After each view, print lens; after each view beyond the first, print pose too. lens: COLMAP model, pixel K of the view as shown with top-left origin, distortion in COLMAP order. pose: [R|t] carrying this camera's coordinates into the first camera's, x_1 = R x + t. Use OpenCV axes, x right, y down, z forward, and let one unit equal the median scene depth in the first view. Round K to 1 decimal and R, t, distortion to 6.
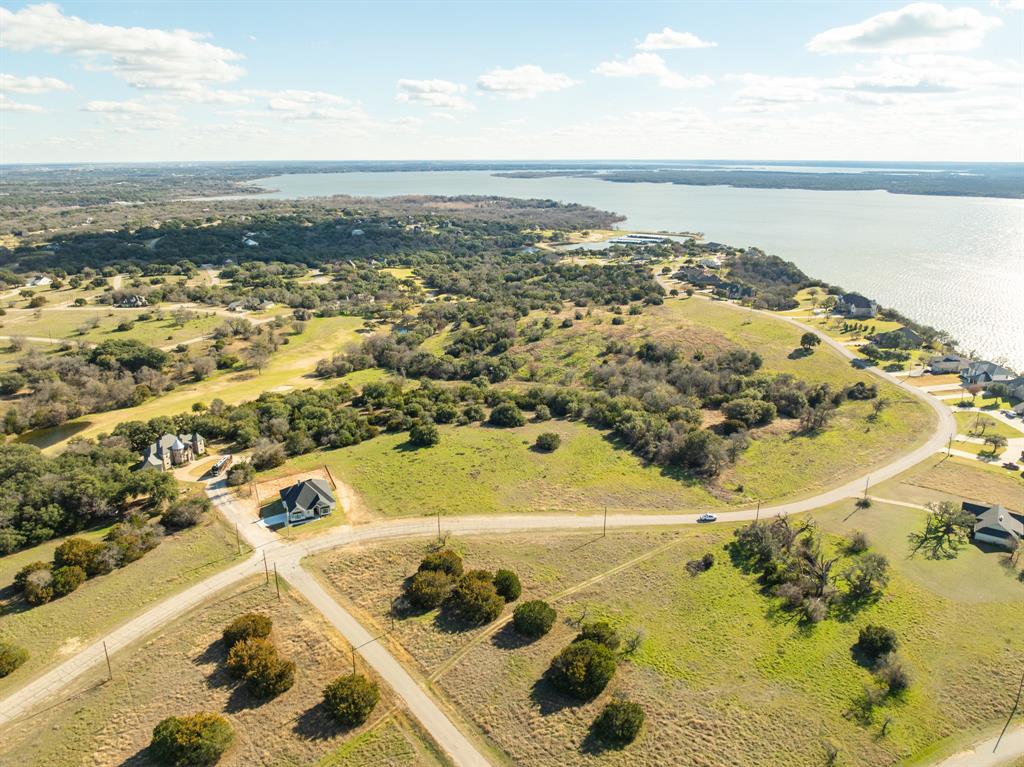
lens RADIAL K [[719.4, 0, 512.0], [0, 719.4, 383.5], [0, 0, 1]] dist [-0.038368, -0.000326]
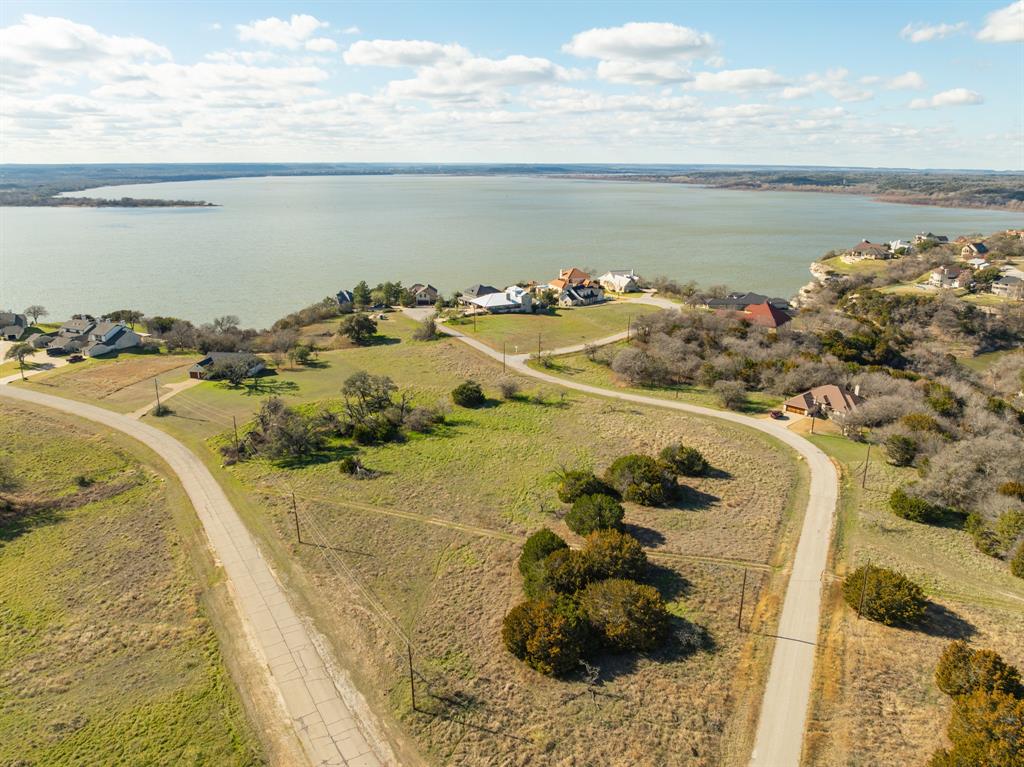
lens RADIAL K [[719.2, 0, 524.8], [0, 719.2, 378.3], [0, 0, 1]] dist [-0.032023, 0.004817]
pose [[-0.435842, -0.258823, 0.862005, -0.196242], [0.264247, 0.878750, 0.397458, -0.042208], [-0.860358, 0.401010, -0.314603, 0.452109]]
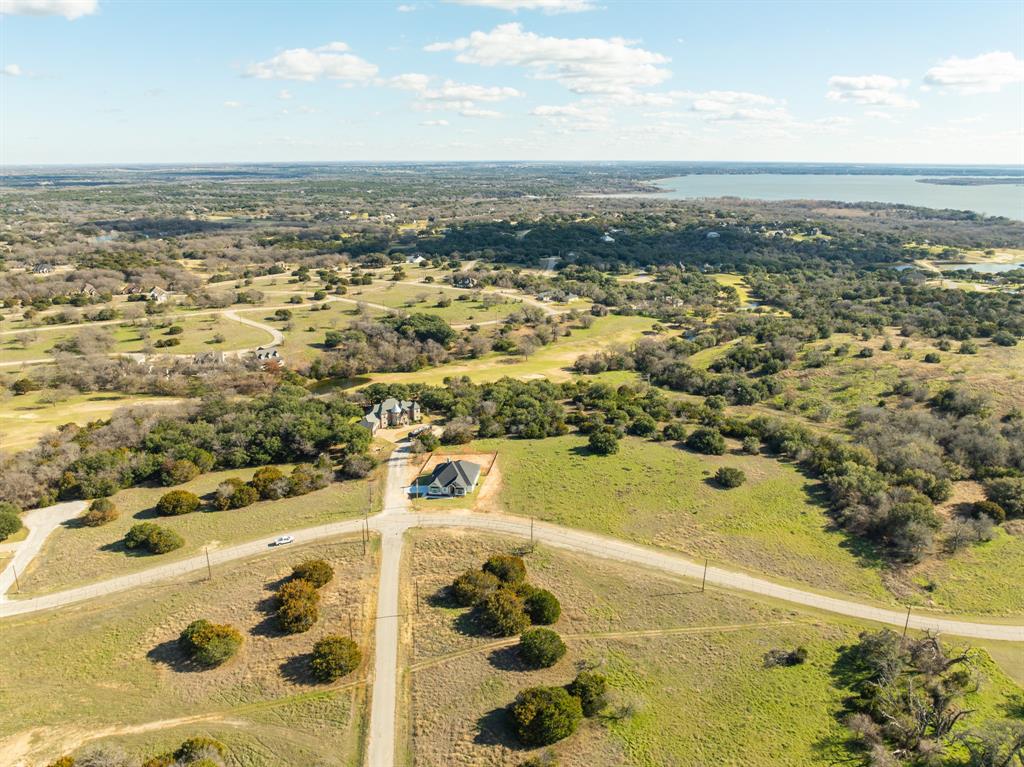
lens RADIAL K [[719.4, 0, 512.0], [0, 719.4, 383.5], [0, 0, 1]] dist [-0.038368, -0.000326]
pose [[0.854645, 0.153984, -0.495853, 0.149600], [-0.154453, 0.987176, 0.040349, -0.017273], [0.495707, 0.042102, 0.867468, 0.054411]]
